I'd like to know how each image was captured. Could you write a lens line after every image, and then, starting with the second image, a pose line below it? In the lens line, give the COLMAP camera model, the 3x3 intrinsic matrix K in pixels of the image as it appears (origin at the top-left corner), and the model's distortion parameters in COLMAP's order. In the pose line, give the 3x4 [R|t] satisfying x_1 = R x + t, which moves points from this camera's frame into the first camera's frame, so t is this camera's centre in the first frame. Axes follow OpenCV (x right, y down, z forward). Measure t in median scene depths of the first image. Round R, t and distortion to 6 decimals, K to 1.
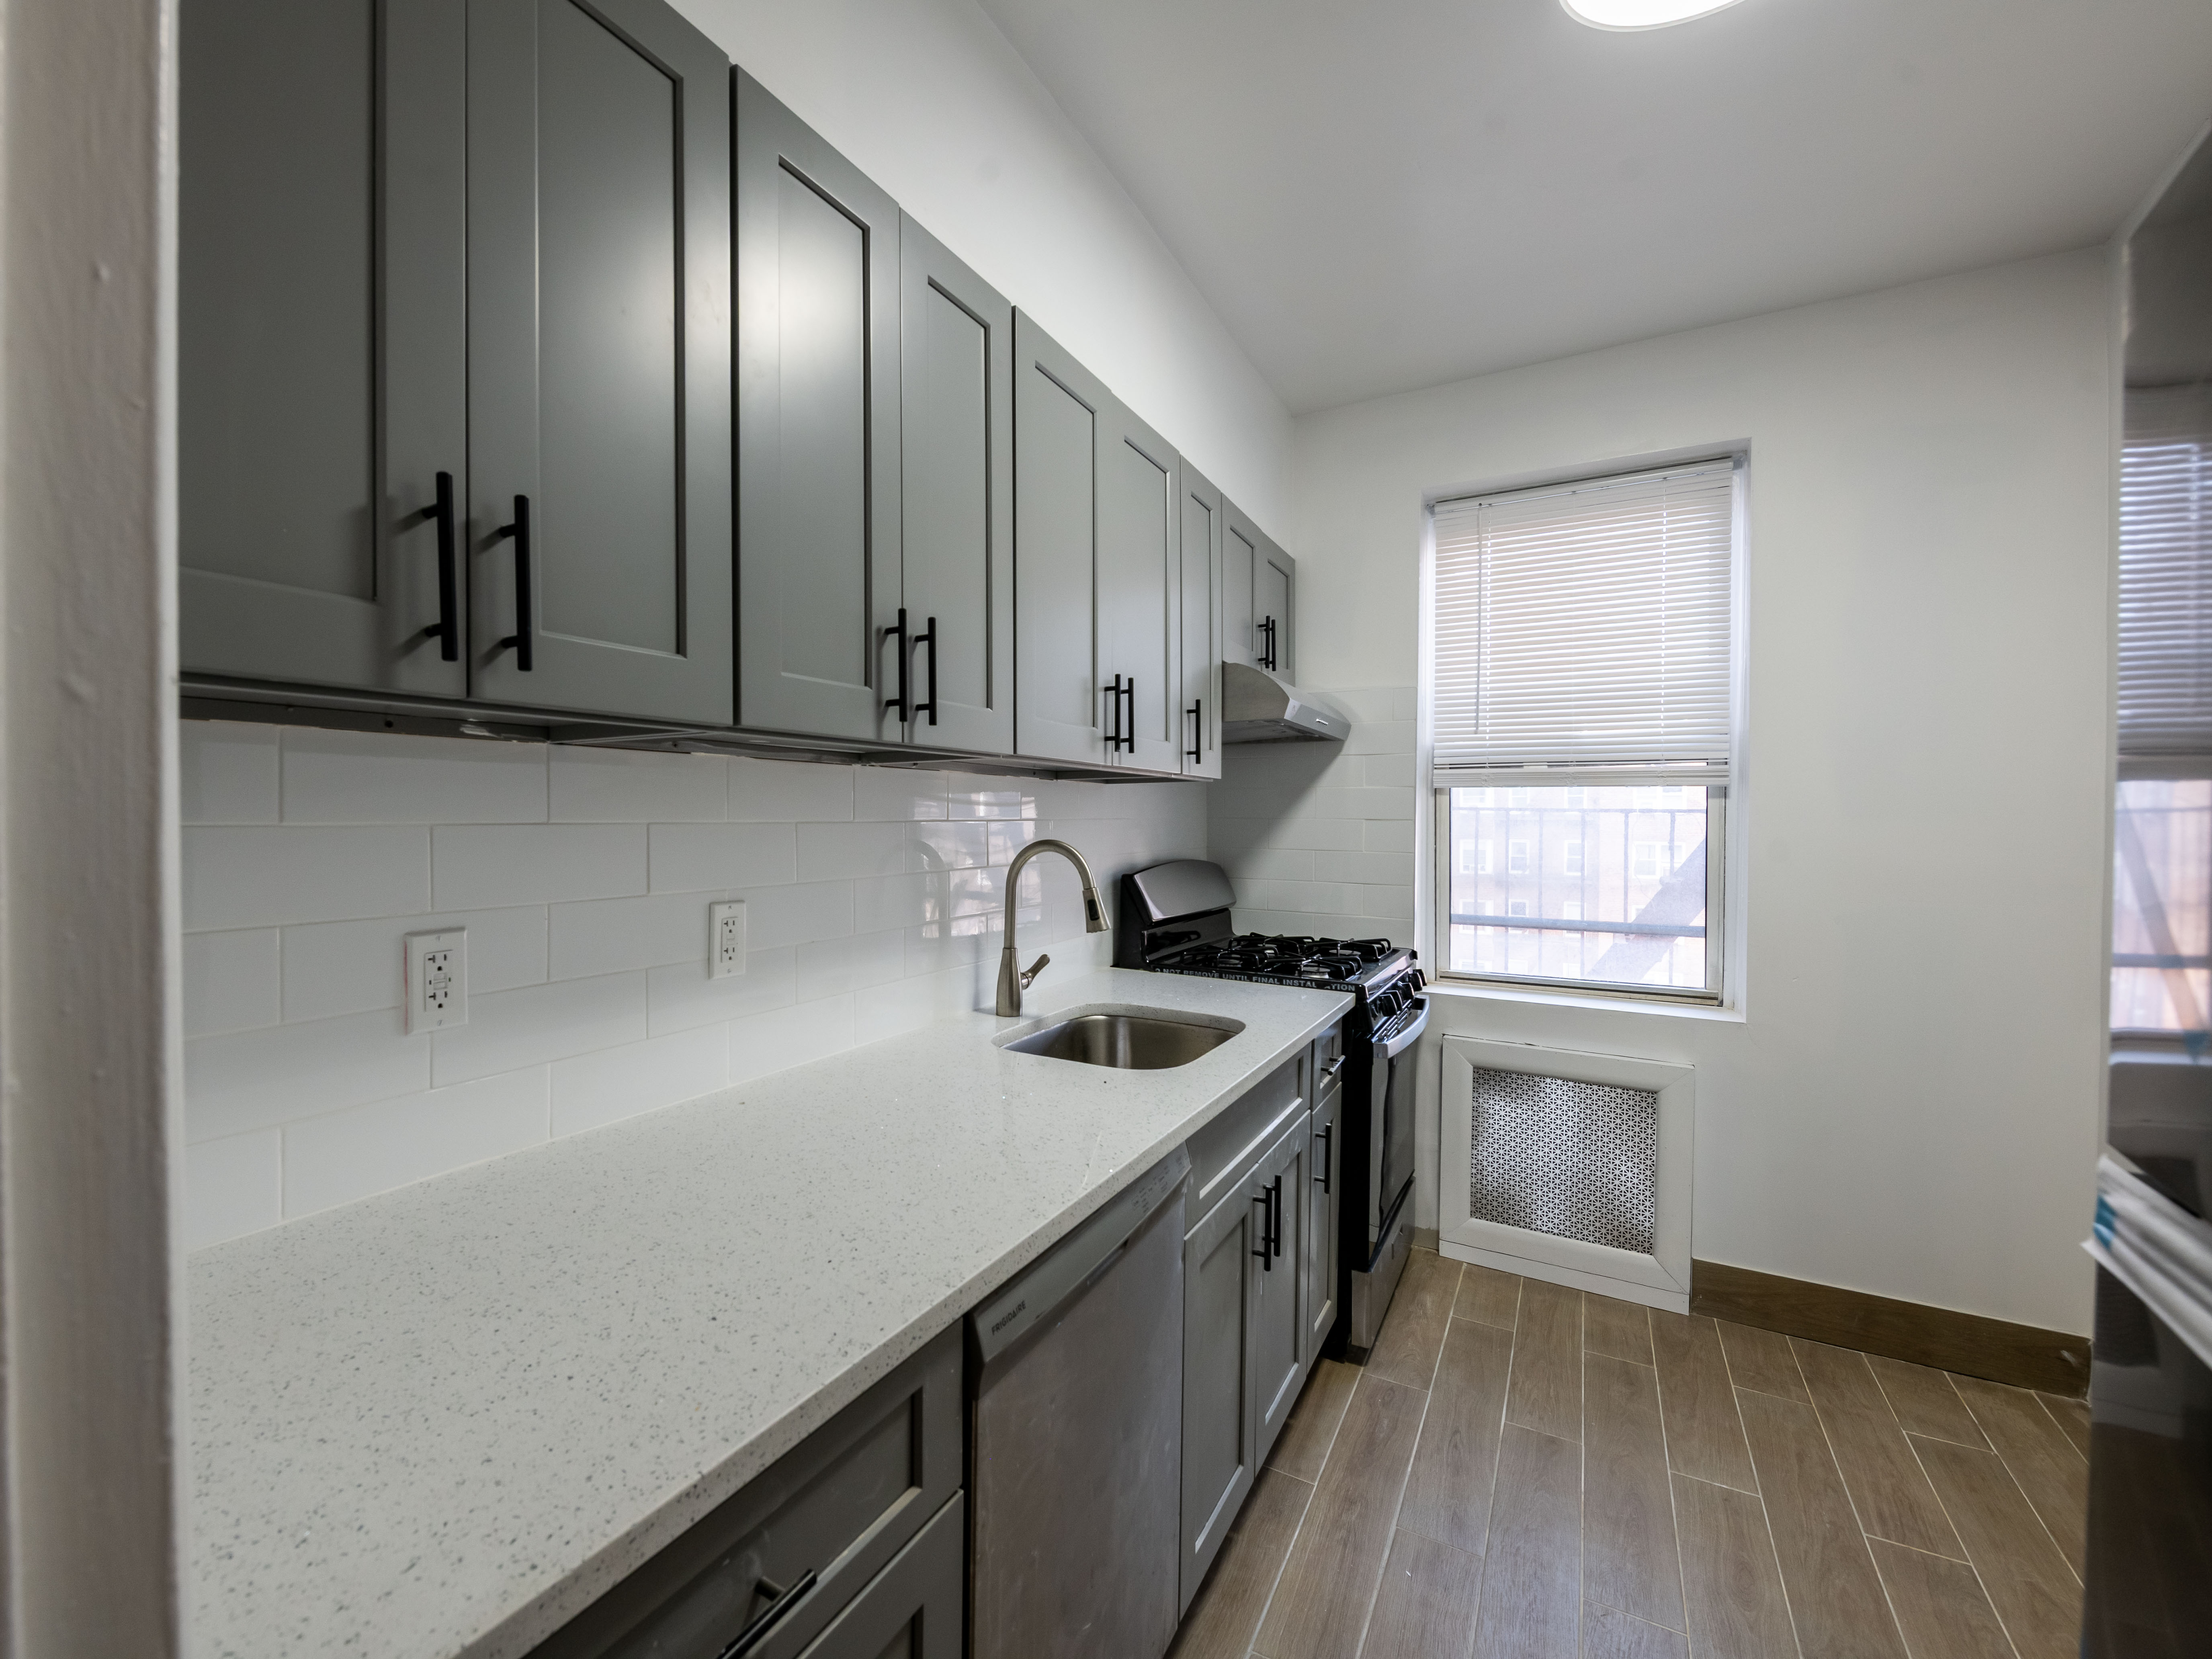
lens RADIAL K [[976.0, 0, 1113.7], [0, 976.0, 828.2], [0, 0, 1]] dist [0.000750, -0.004274]
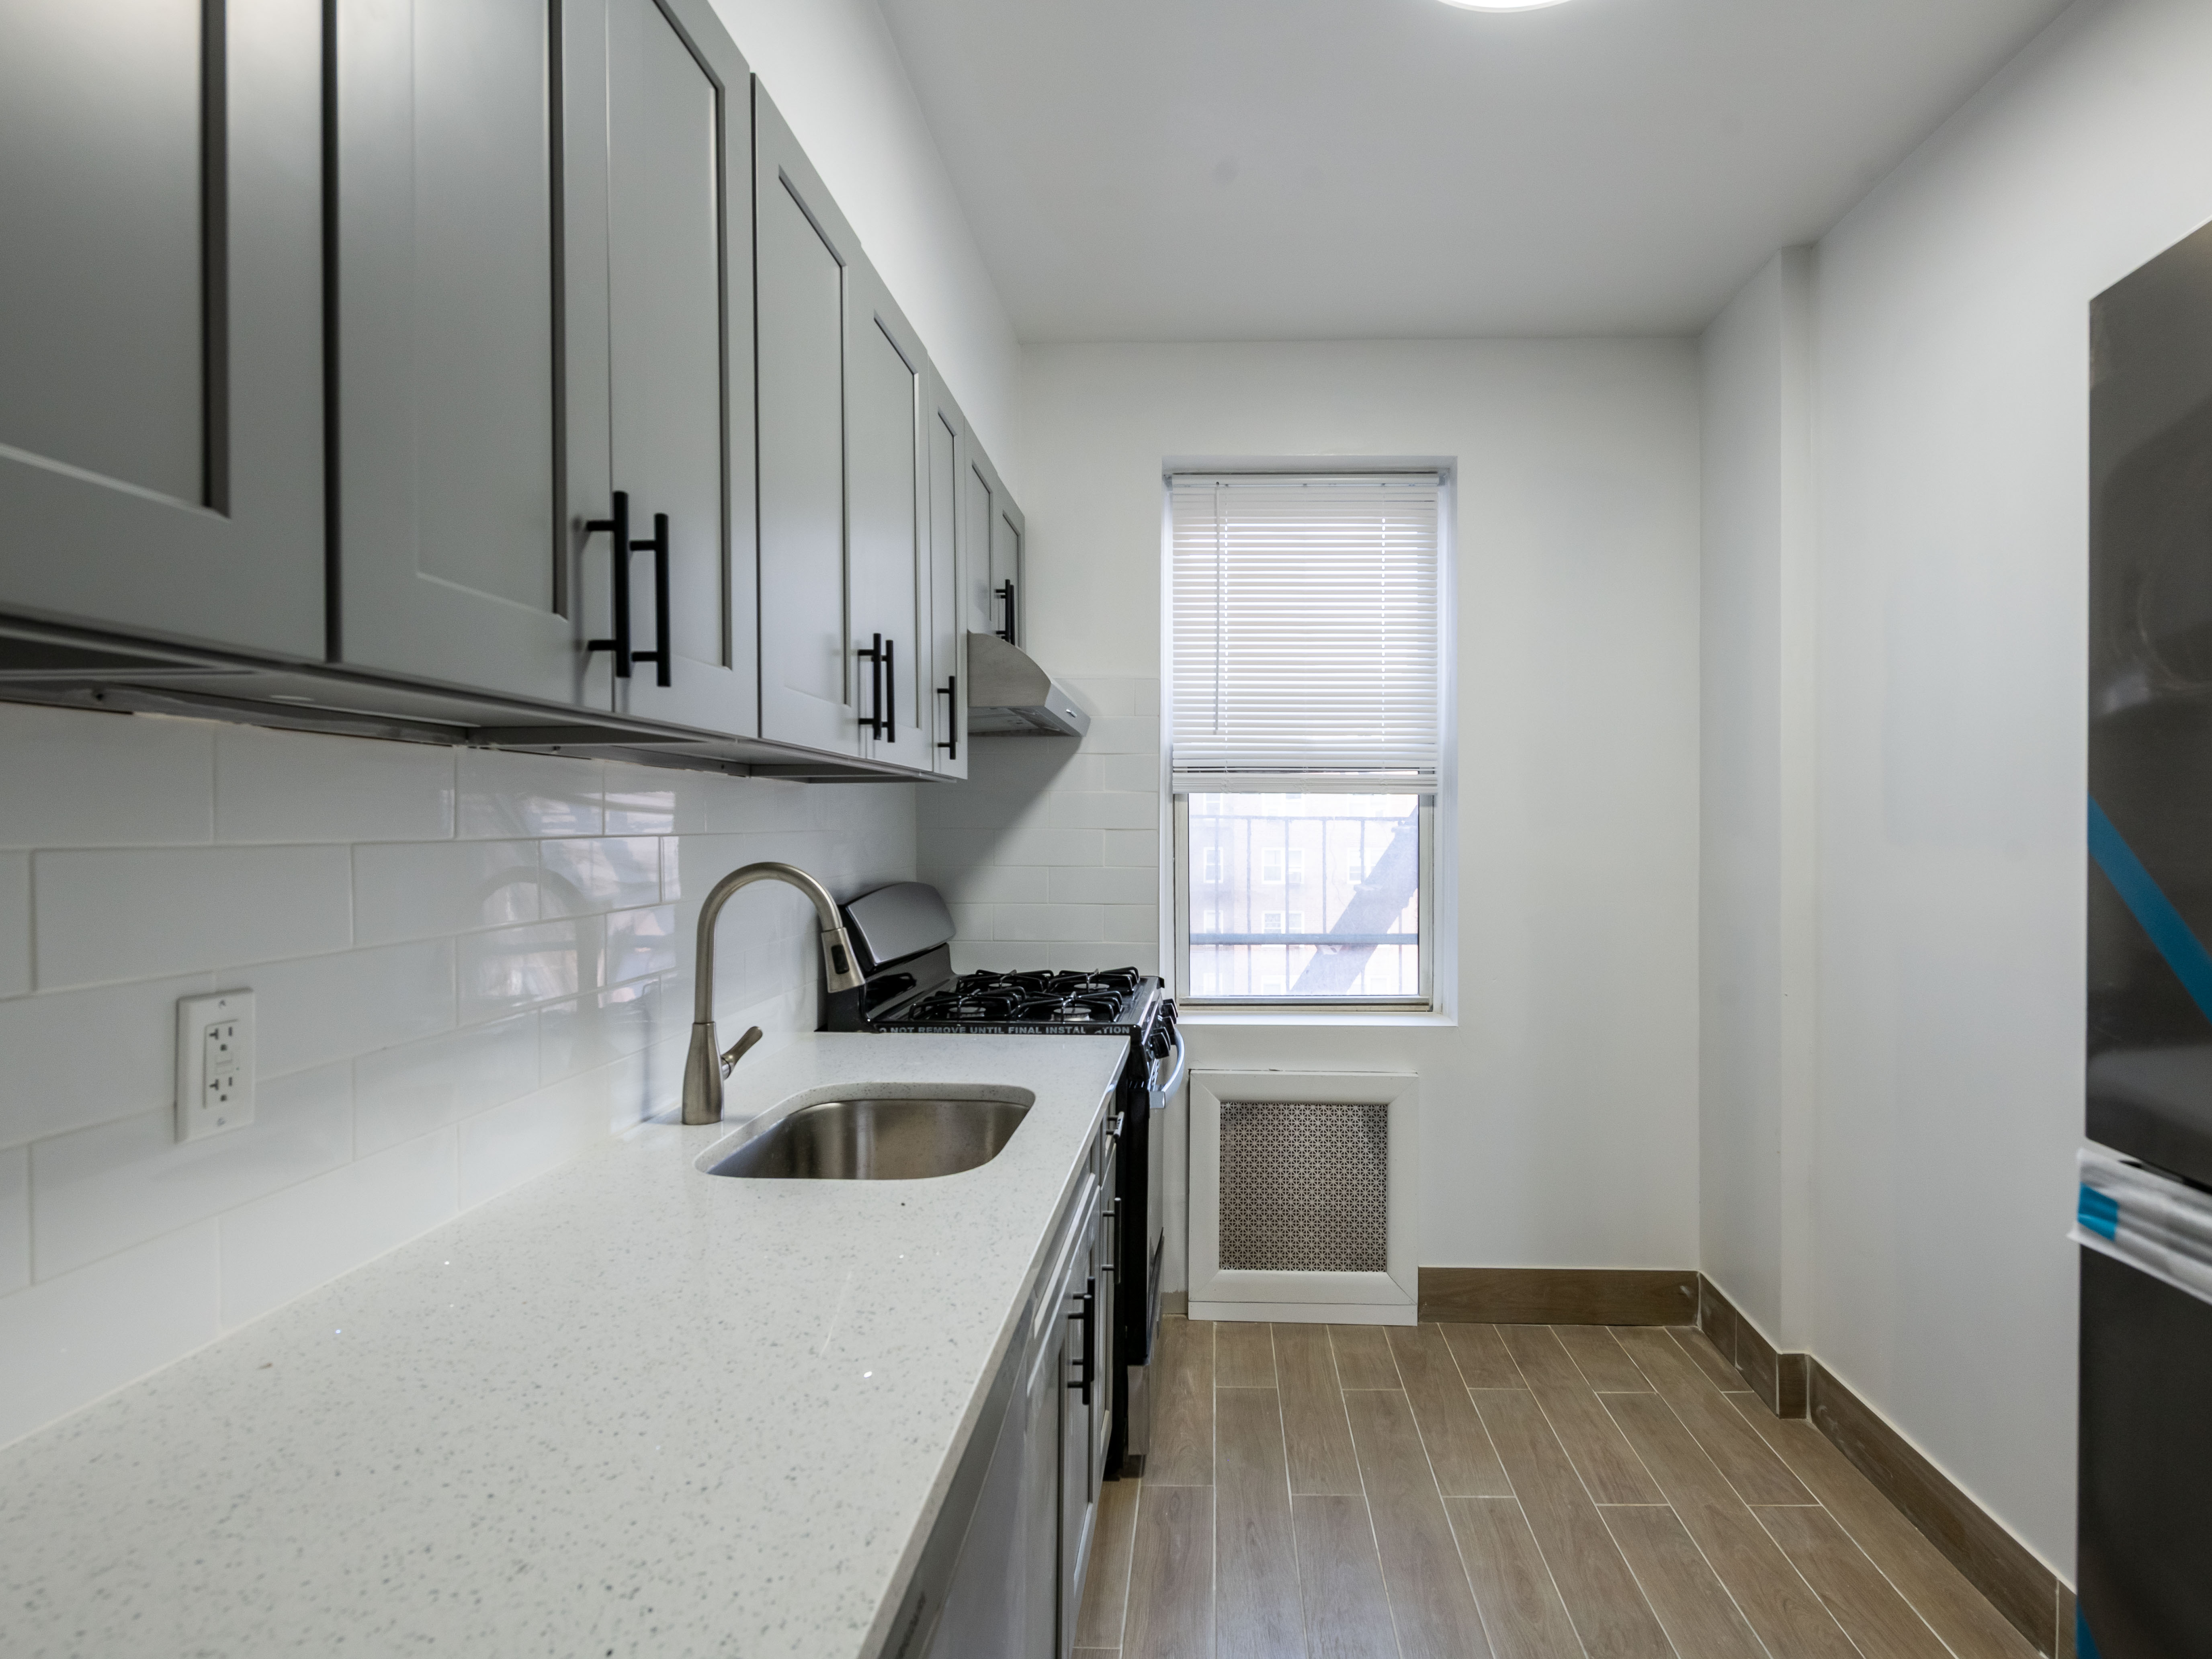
lens RADIAL K [[1040.3, 0, 1107.6], [0, 1040.3, 825.3], [0, 0, 1]] dist [0.003413, -0.001373]
pose [[0.878103, -0.004289, 0.478452, -0.203483], [0.007820, 0.999955, -0.005388, -0.008598], [-0.478407, 0.008473, 0.878097, 0.222123]]
